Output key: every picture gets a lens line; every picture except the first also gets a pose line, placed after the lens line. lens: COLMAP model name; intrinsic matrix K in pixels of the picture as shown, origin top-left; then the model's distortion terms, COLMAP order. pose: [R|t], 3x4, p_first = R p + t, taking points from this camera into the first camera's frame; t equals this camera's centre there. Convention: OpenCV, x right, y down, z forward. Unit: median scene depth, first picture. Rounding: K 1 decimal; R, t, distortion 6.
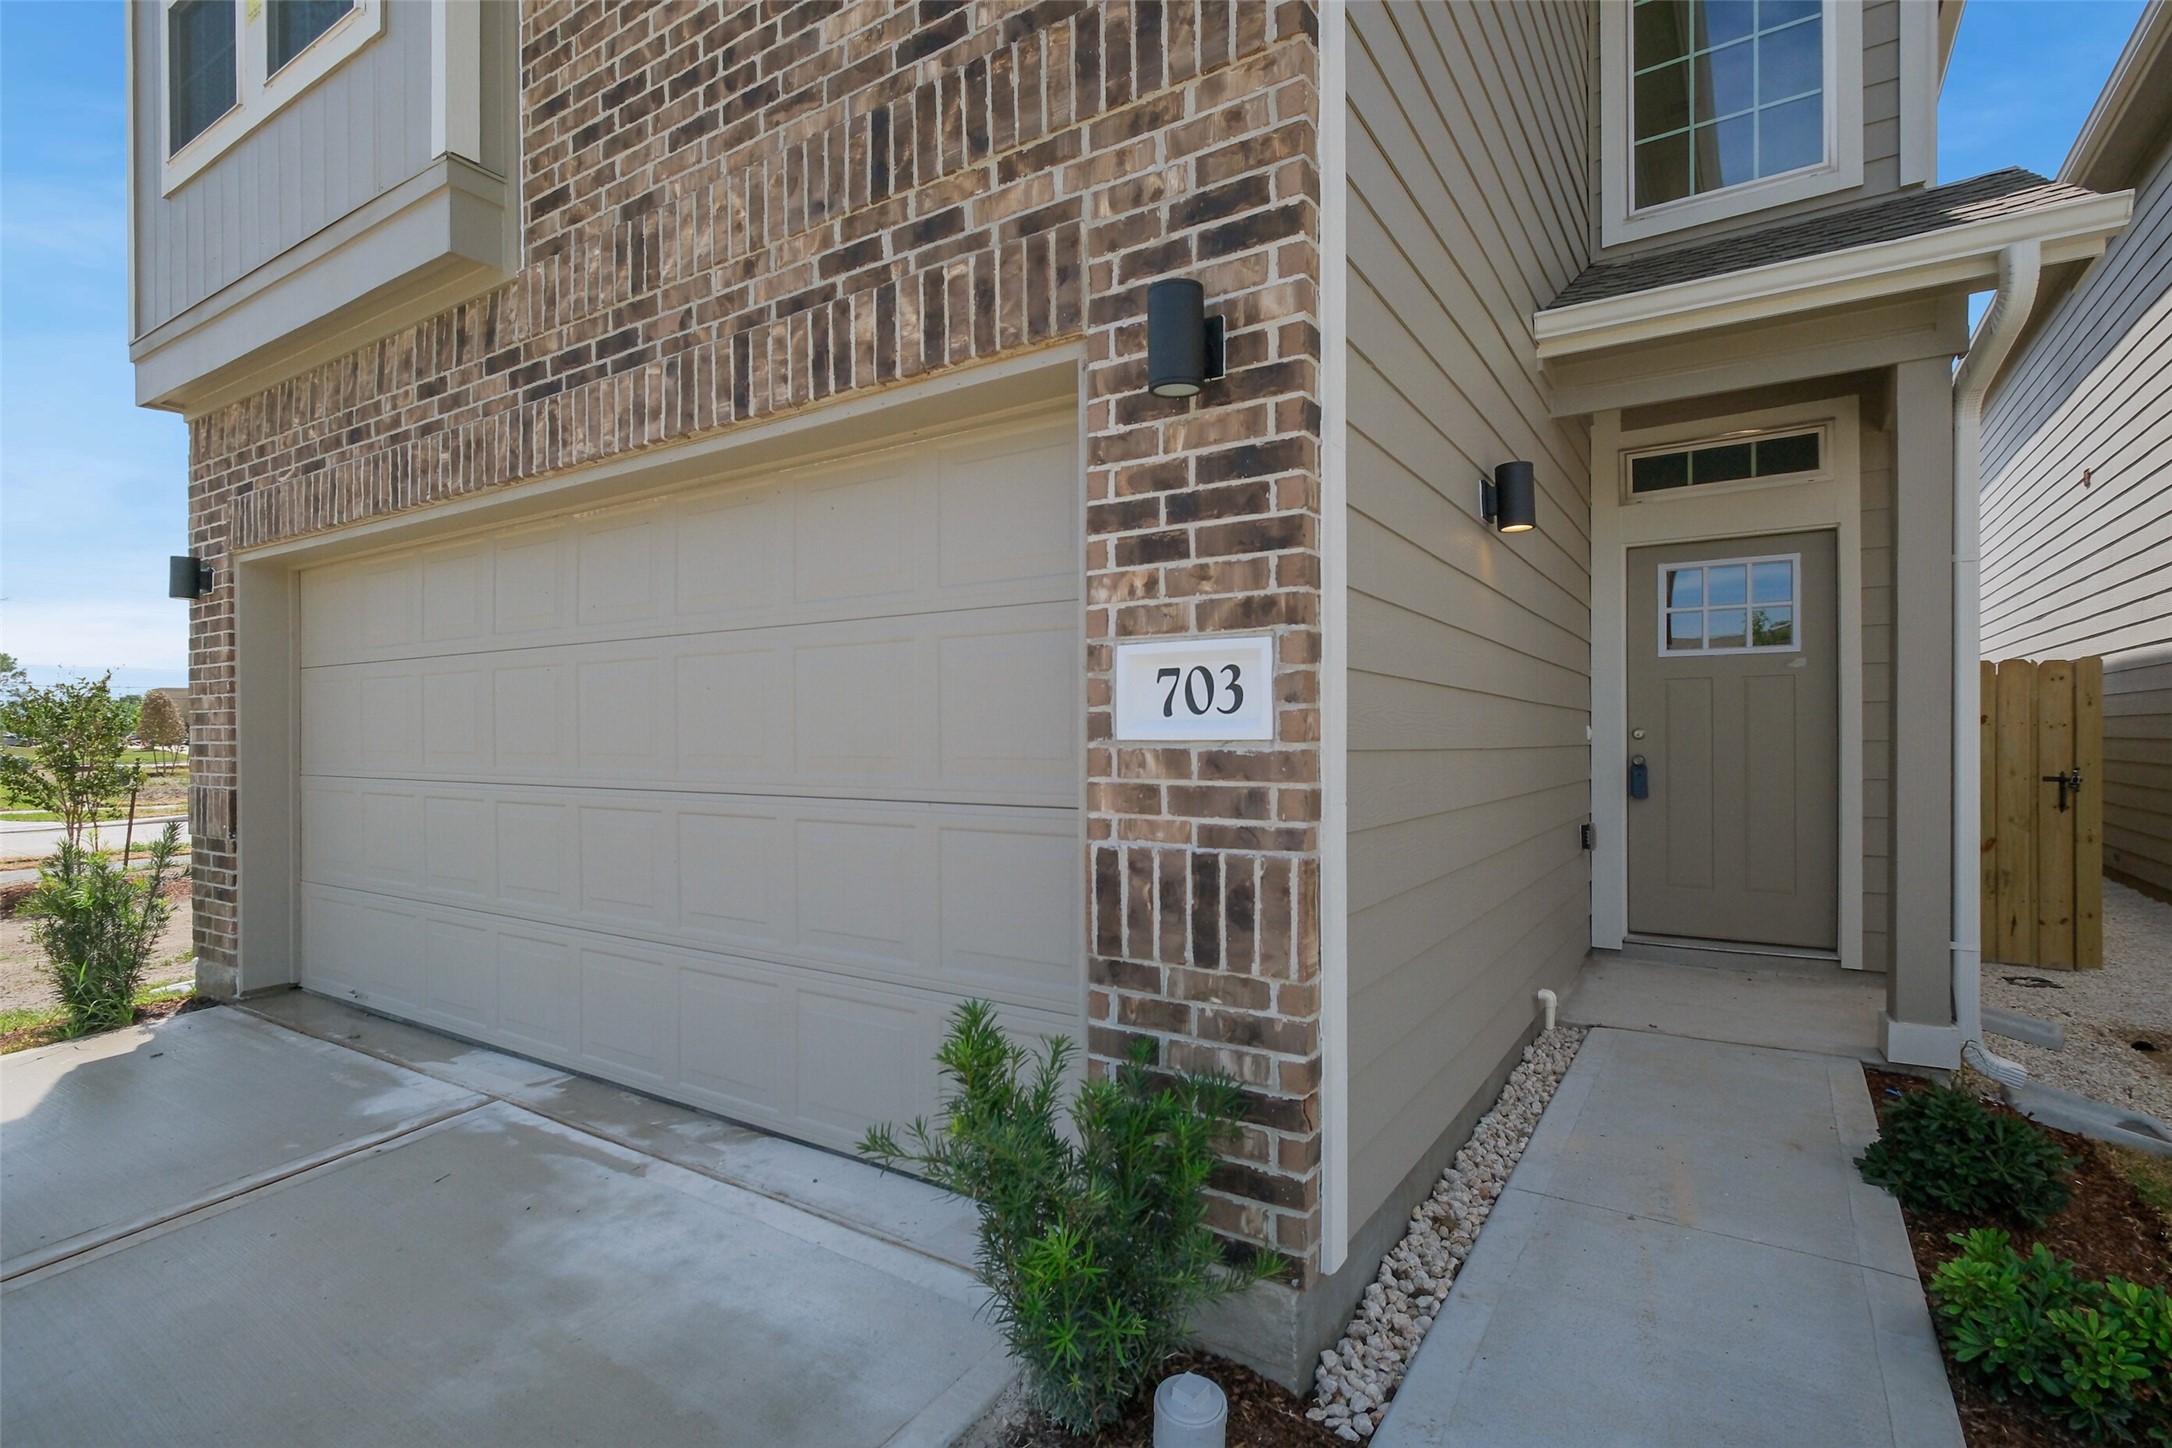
lens RADIAL K [[1034.4, 0, 1095.3], [0, 1034.4, 719.7], [0, 0, 1]] dist [0.001274, -0.000238]
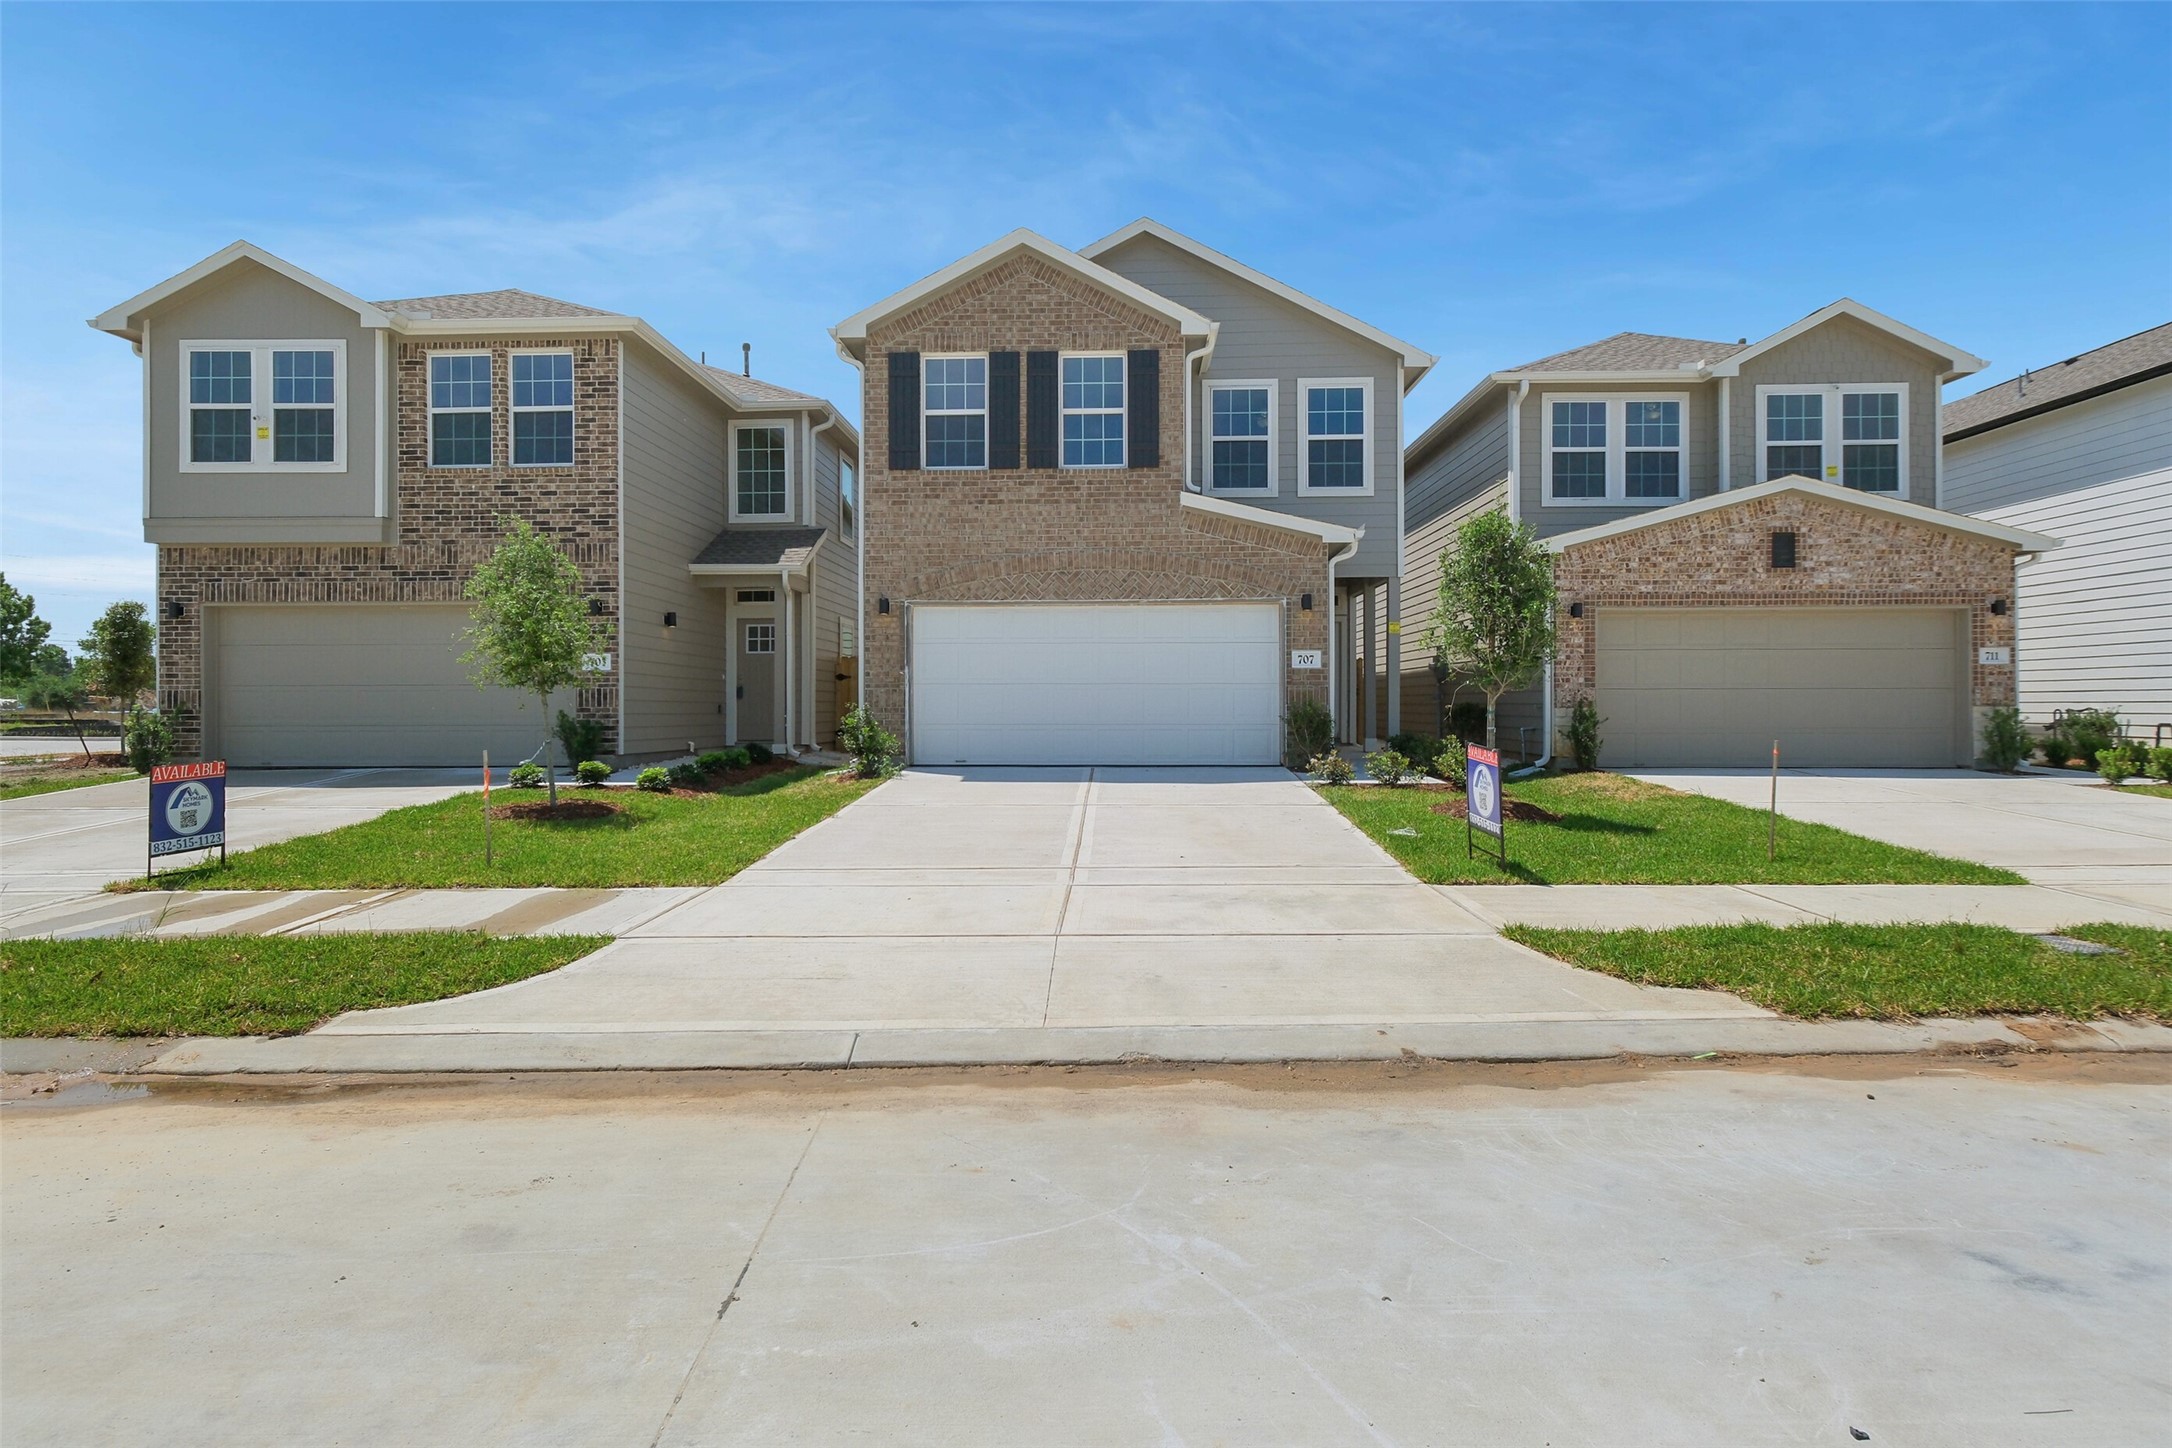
lens RADIAL K [[1122.4, 0, 1086.5], [0, 1122.4, 710.1], [0, 0, 1]] dist [-0.000475, 0.002888]
pose [[0.854625, -0.001804, 0.519243, -0.740331], [-0.006711, 0.999872, 0.014520, 0.118537], [-0.519203, -0.015894, 0.854503, -5.203060]]
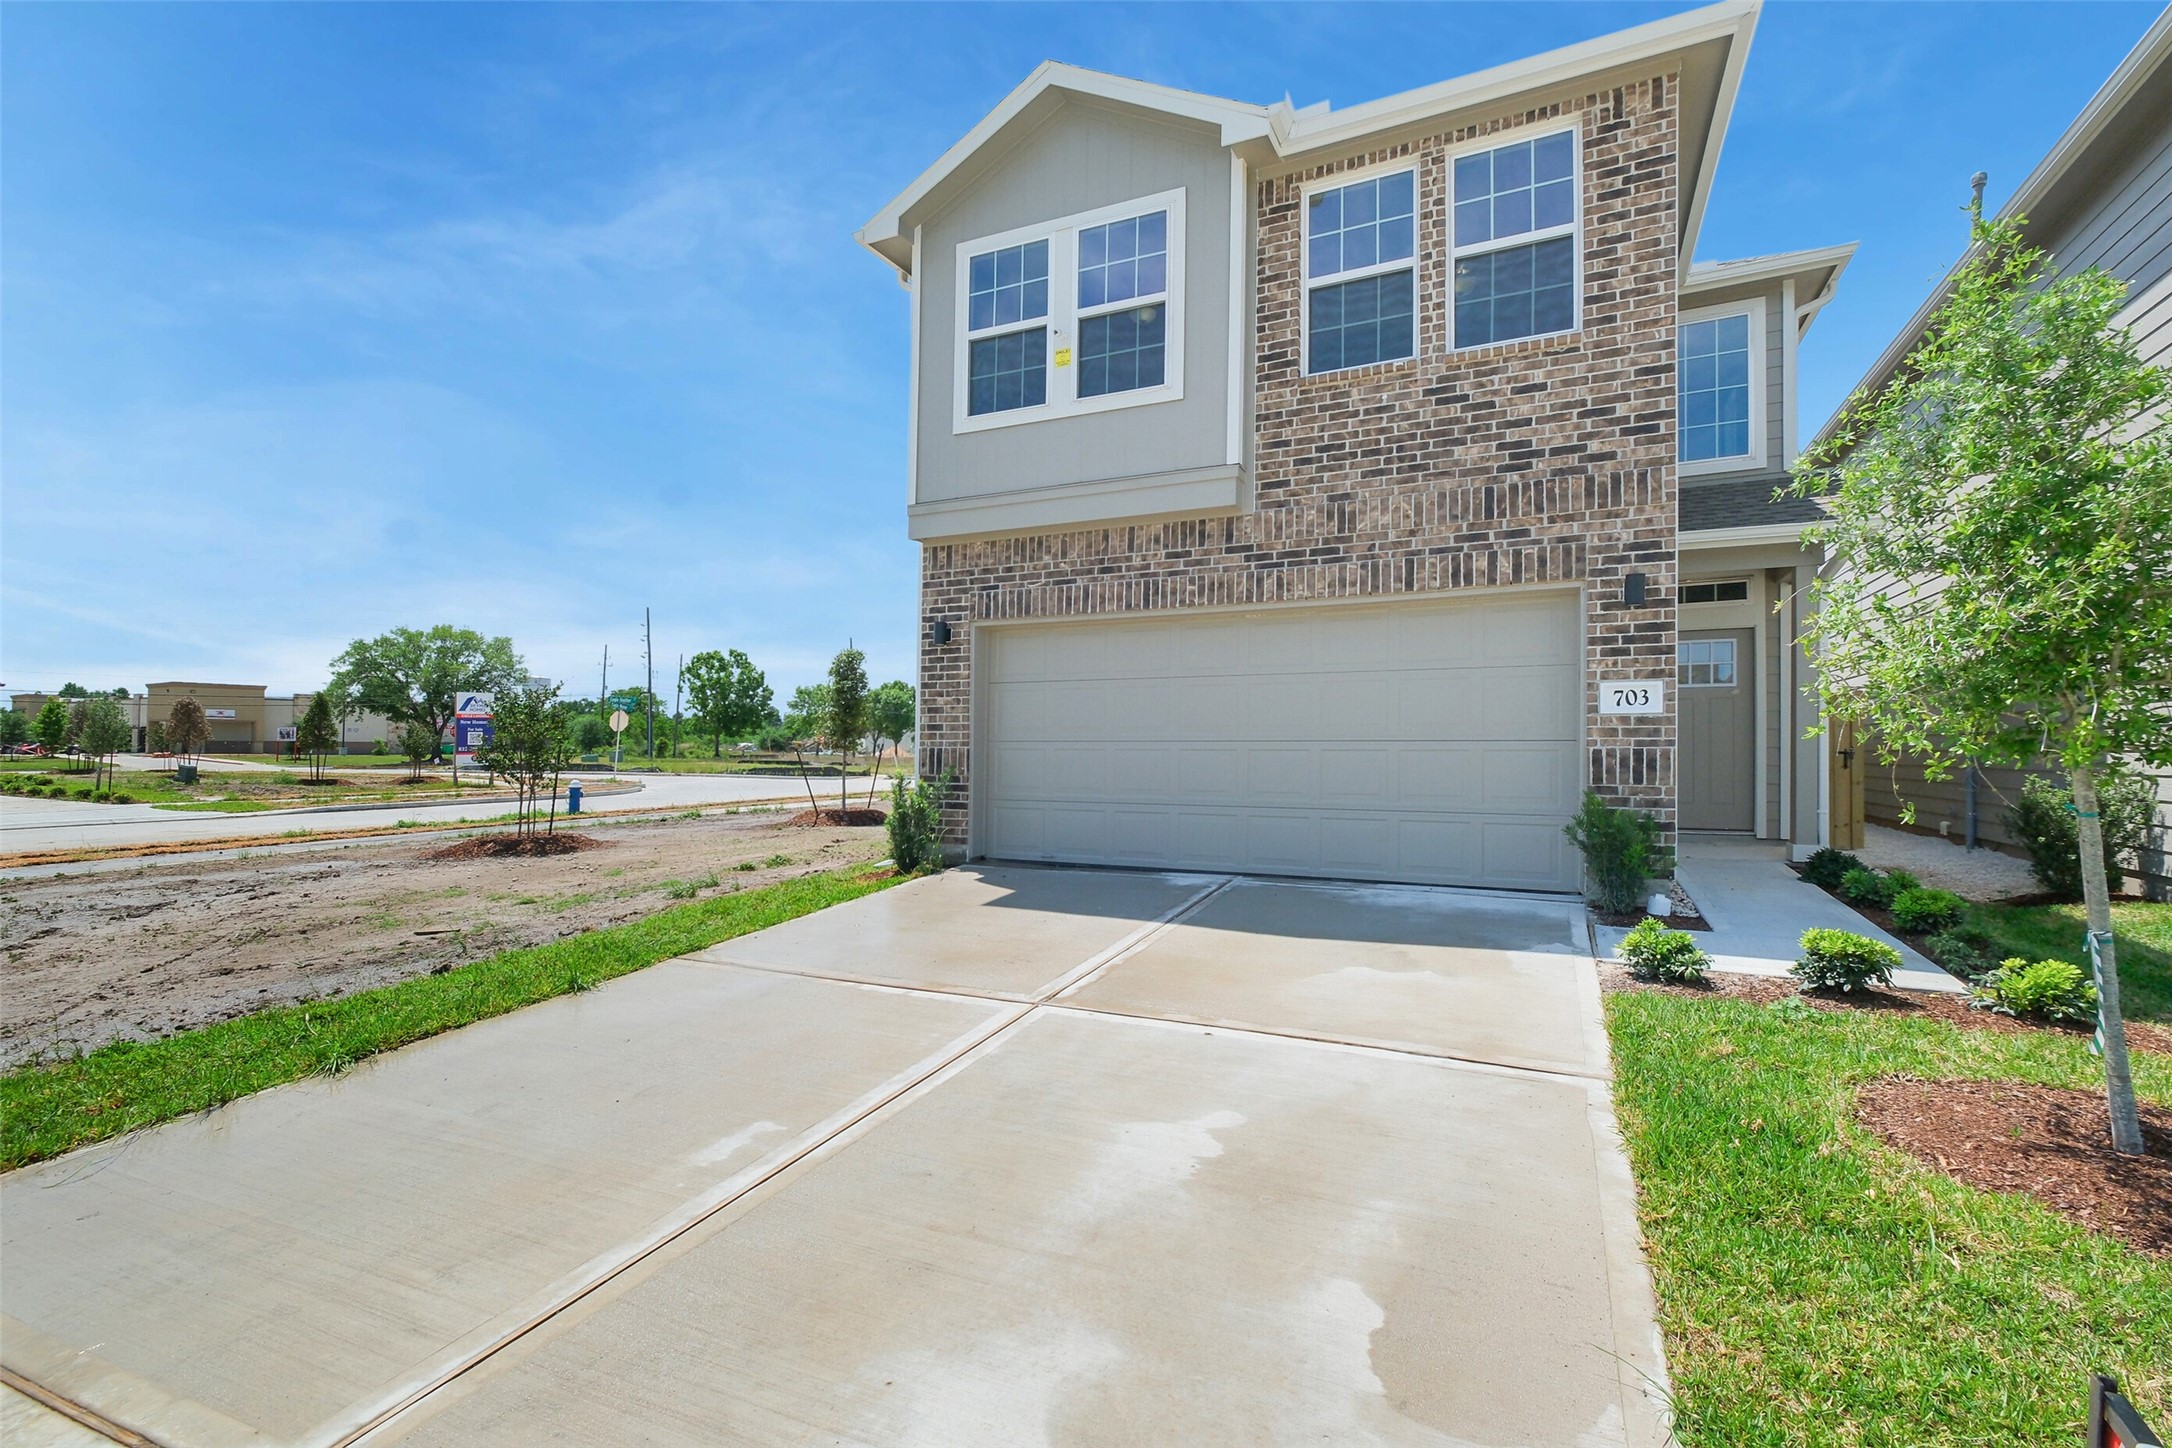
lens RADIAL K [[967.6, 0, 1092.4], [0, 967.6, 721.1], [0, 0, 1]] dist [-0.004379, 0.001321]
pose [[0.992457, 0.009837, 0.122201, -1.604050], [-0.007857, 0.999830, -0.016672, 0.089332], [-0.122344, 0.015586, 0.992365, -1.457339]]
